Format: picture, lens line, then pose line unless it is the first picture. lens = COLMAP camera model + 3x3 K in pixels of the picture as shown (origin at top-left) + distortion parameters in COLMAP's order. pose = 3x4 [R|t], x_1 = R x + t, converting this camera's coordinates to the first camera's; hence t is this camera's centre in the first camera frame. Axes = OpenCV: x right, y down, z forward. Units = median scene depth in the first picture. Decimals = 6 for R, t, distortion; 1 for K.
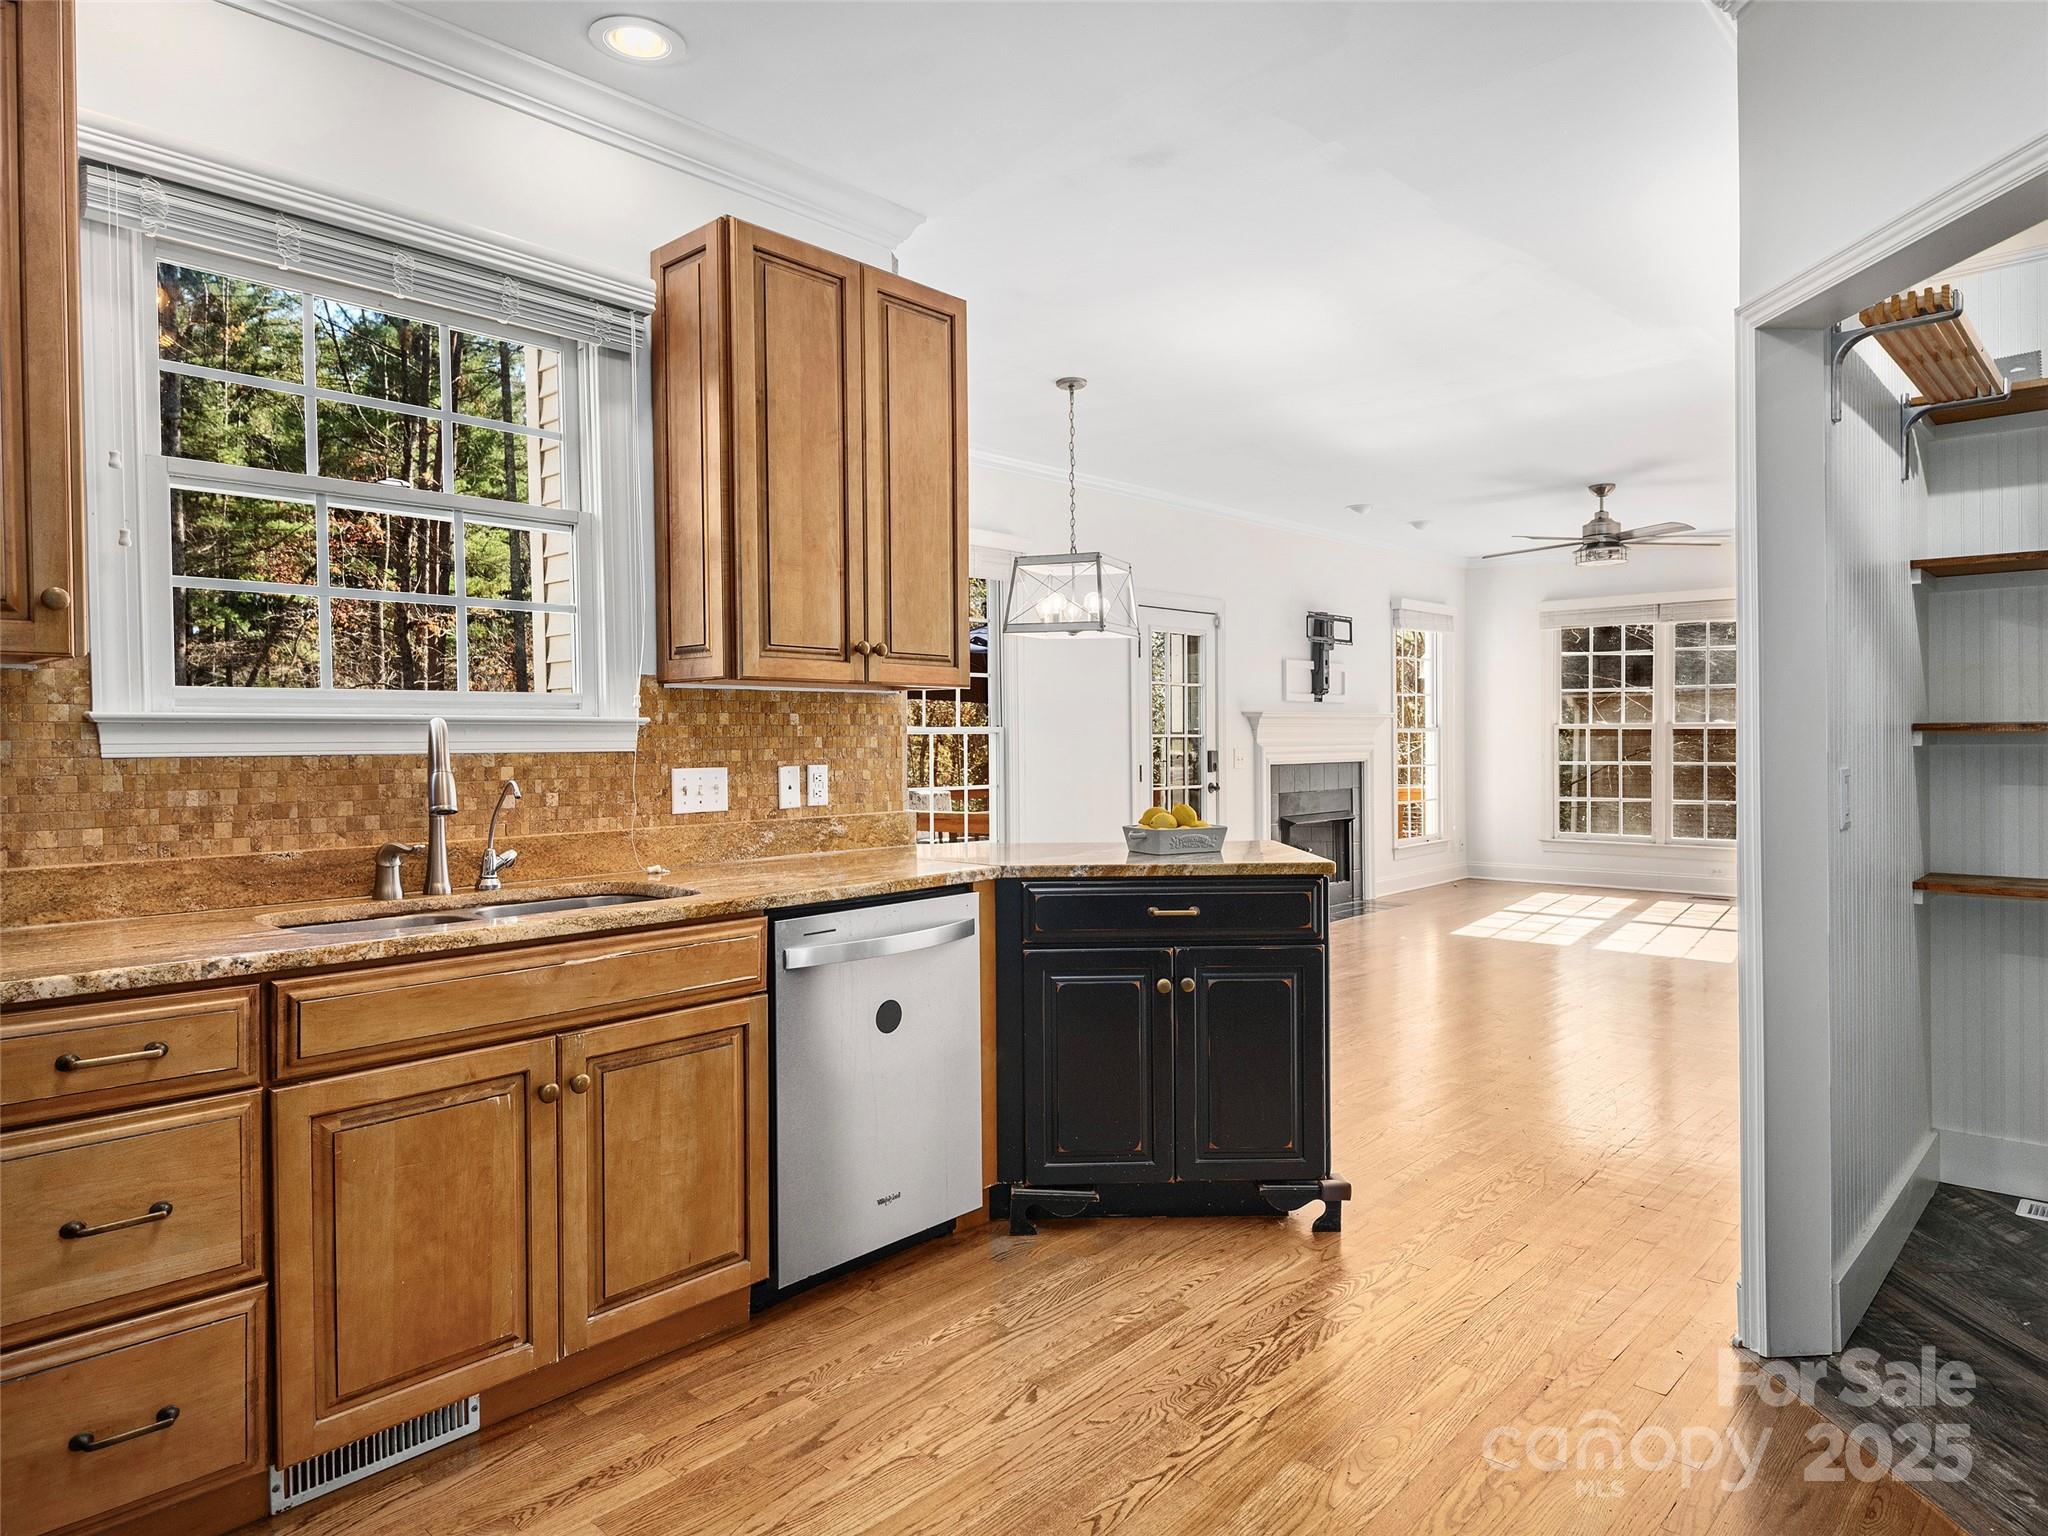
lens RADIAL K [[1264.9, 0, 1013.9], [0, 1264.9, 765.9], [0, 0, 1]] dist [0.037449, -0.022691]
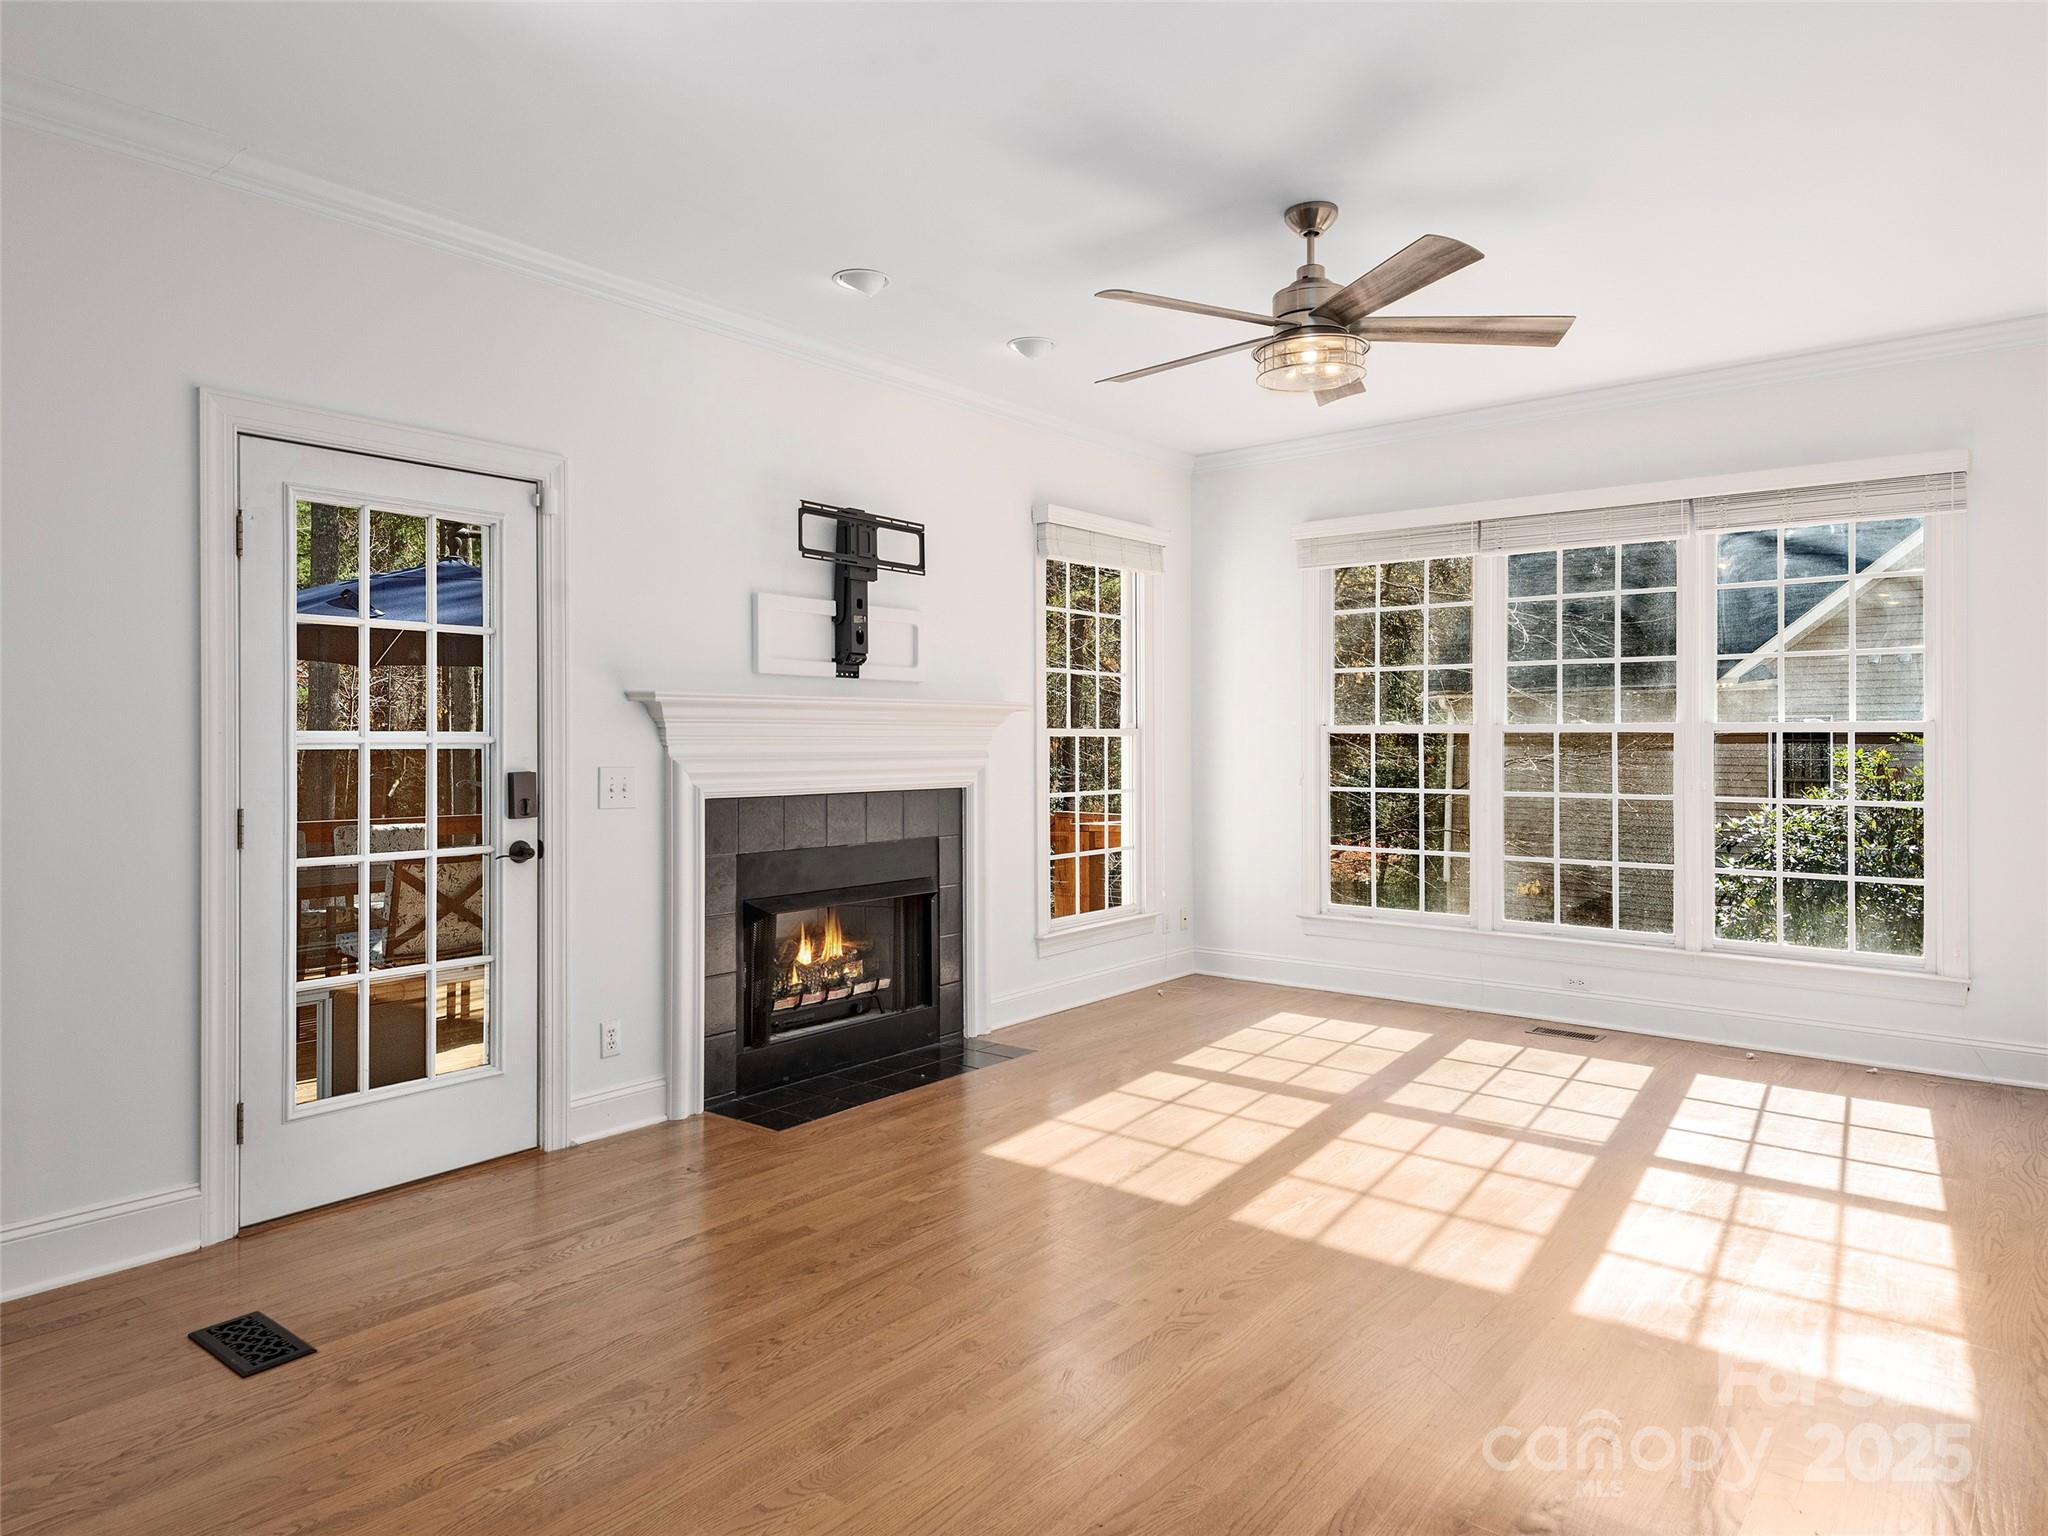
lens RADIAL K [[1264.9, 0, 1029.6], [0, 1264.9, 753.8], [0, 0, 1]] dist [0.037449, -0.022691]
pose [[0.997626, 0.007866, 0.068420, 0.279108], [-0.007158, 0.999918, -0.010588, -0.013612], [-0.068498, 0.010073, 0.997600, 0.464387]]
